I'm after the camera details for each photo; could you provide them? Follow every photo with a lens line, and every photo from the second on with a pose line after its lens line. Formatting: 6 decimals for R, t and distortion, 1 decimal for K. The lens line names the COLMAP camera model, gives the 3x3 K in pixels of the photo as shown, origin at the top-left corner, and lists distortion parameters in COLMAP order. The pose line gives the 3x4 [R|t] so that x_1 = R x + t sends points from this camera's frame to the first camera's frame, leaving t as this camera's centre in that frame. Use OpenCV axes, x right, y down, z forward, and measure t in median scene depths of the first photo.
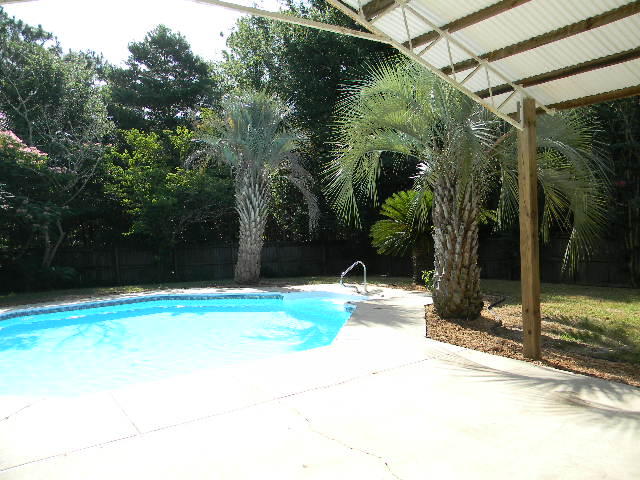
lens RADIAL K [[540.8, 0, 320.0], [0, 540.8, 240.0], [0, 0, 1]] dist [0.001668, 0.001912]
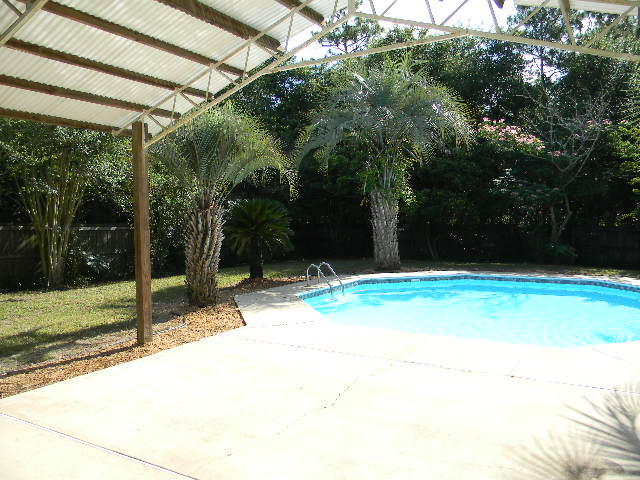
lens RADIAL K [[540.8, 0, 320.0], [0, 540.8, 240.0], [0, 0, 1]] dist [0.001668, 0.001912]
pose [[0.389520, 0.076190, -0.917861, 1.351675], [-0.029953, 0.997093, 0.070056, -0.083295], [0.920531, 0.000204, 0.390669, 0.511122]]
